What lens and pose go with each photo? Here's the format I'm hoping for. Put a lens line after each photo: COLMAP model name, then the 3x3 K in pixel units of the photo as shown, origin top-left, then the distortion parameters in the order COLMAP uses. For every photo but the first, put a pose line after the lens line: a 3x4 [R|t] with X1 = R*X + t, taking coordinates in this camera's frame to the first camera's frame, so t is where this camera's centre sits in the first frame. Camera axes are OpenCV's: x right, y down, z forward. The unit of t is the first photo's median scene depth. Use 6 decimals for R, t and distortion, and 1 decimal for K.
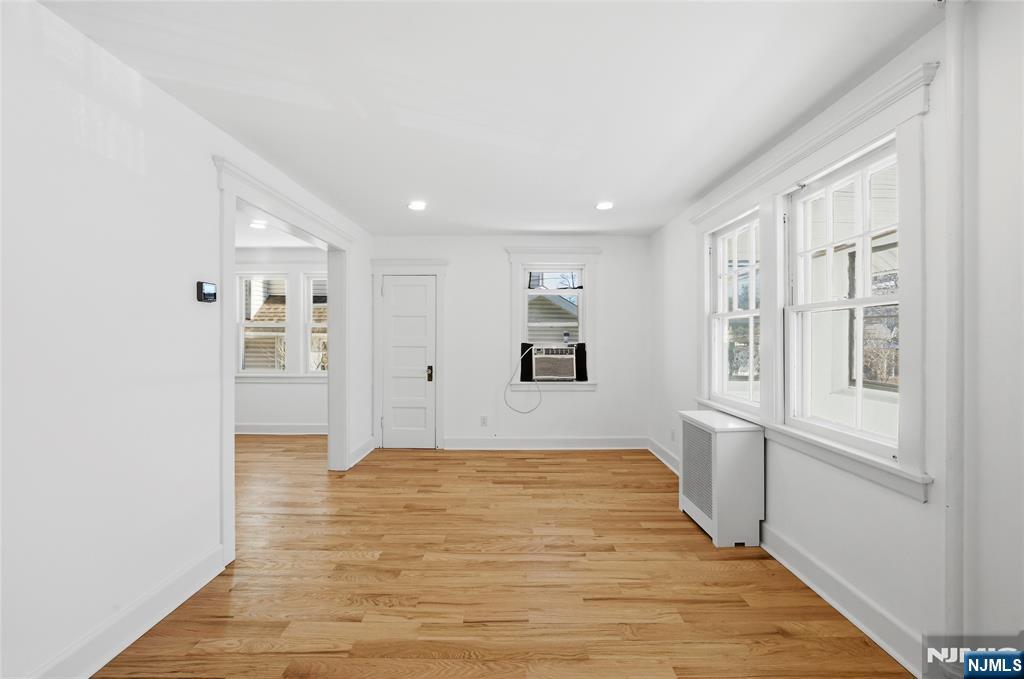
lens RADIAL K [[402.3, 0, 509.2], [0, 402.3, 336.0], [0, 0, 1]] dist [0.000080, -0.000023]
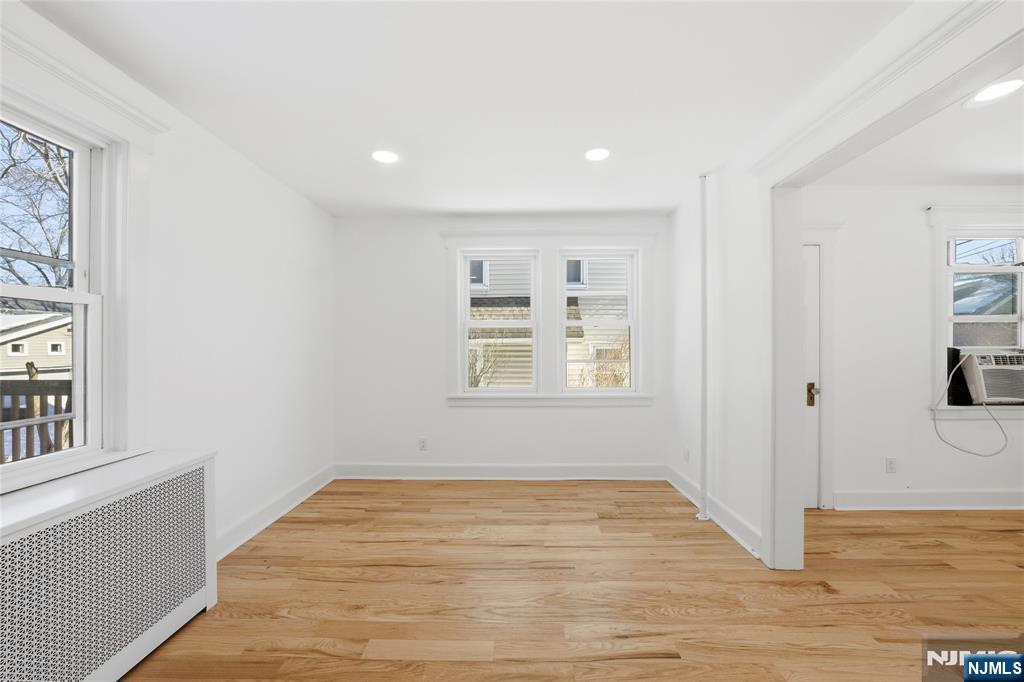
lens RADIAL K [[376.2, 0, 516.0], [0, 376.2, 344.8], [0, 0, 1]] dist [-0.019991, 0.000012]
pose [[0.999923, -0.006701, -0.010399, -1.115415], [0.006671, 0.999973, -0.002926, 0.016444], [0.010418, 0.002856, 0.999942, 0.645846]]
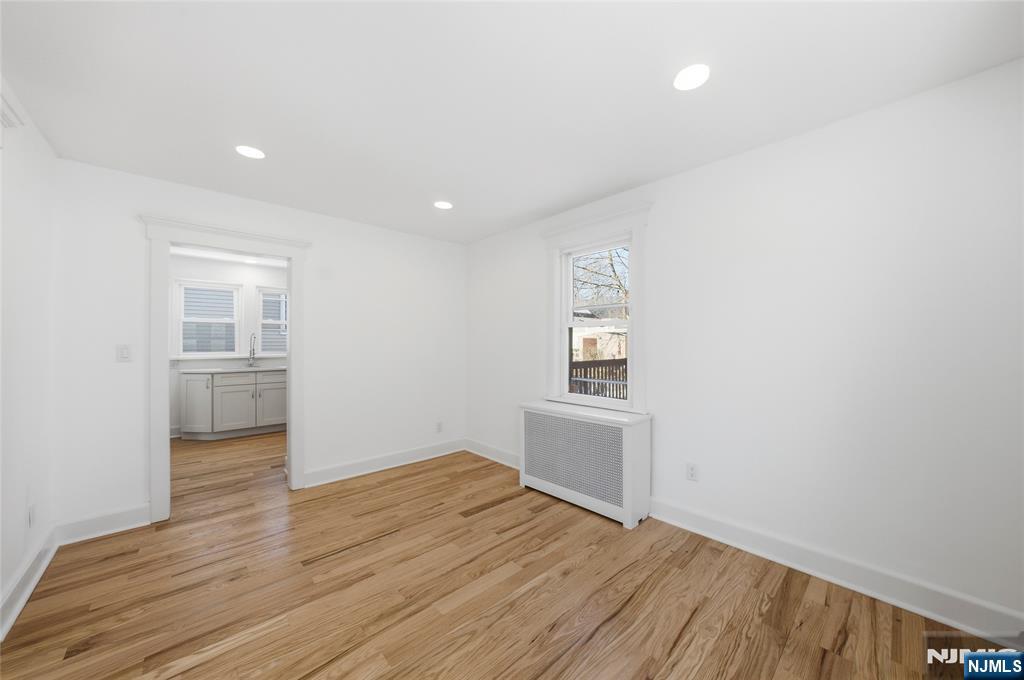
lens RADIAL K [[369.9, 0, 512.0], [0, 369.9, 340.0], [0, 0, 1]] dist [-0.008141, 0.000084]
pose [[-0.734864, -0.005615, -0.678191, -0.823132], [-0.001971, 0.999979, -0.006144, 0.002661], [0.678211, -0.003179, -0.734860, 1.729991]]
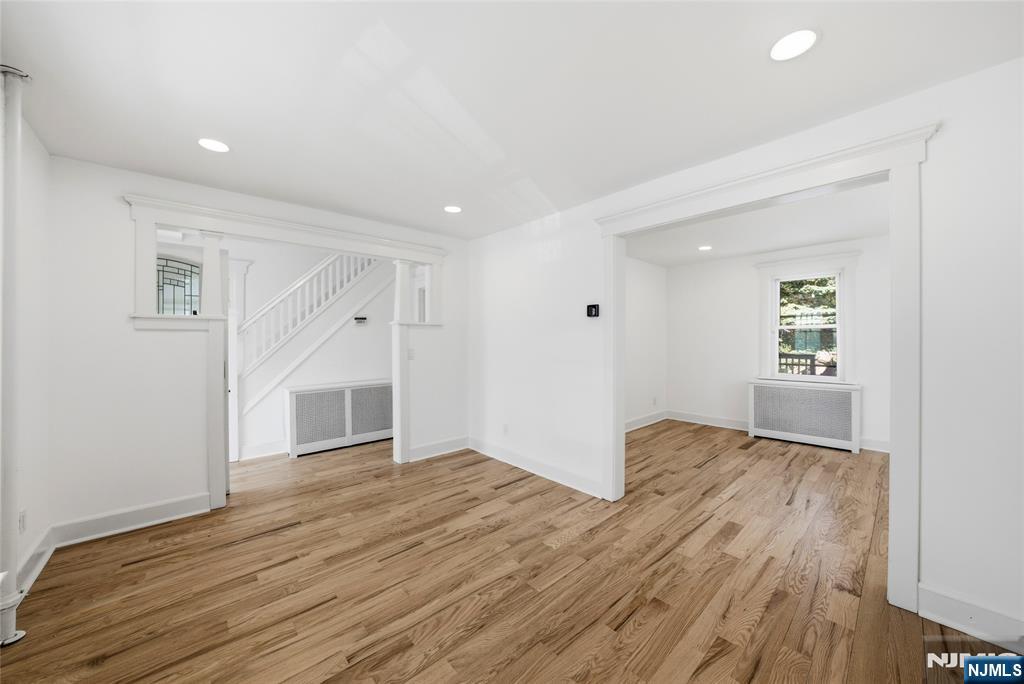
lens RADIAL K [[369.9, 0, 512.0], [0, 369.9, 342.0], [0, 0, 1]] dist [-0.008141, 0.000084]
pose [[-0.731948, 0.002821, -0.681355, 0.346281], [0.002681, 0.999996, 0.001261, 0.007856], [0.681355, -0.000904, -0.731952, 1.398884]]
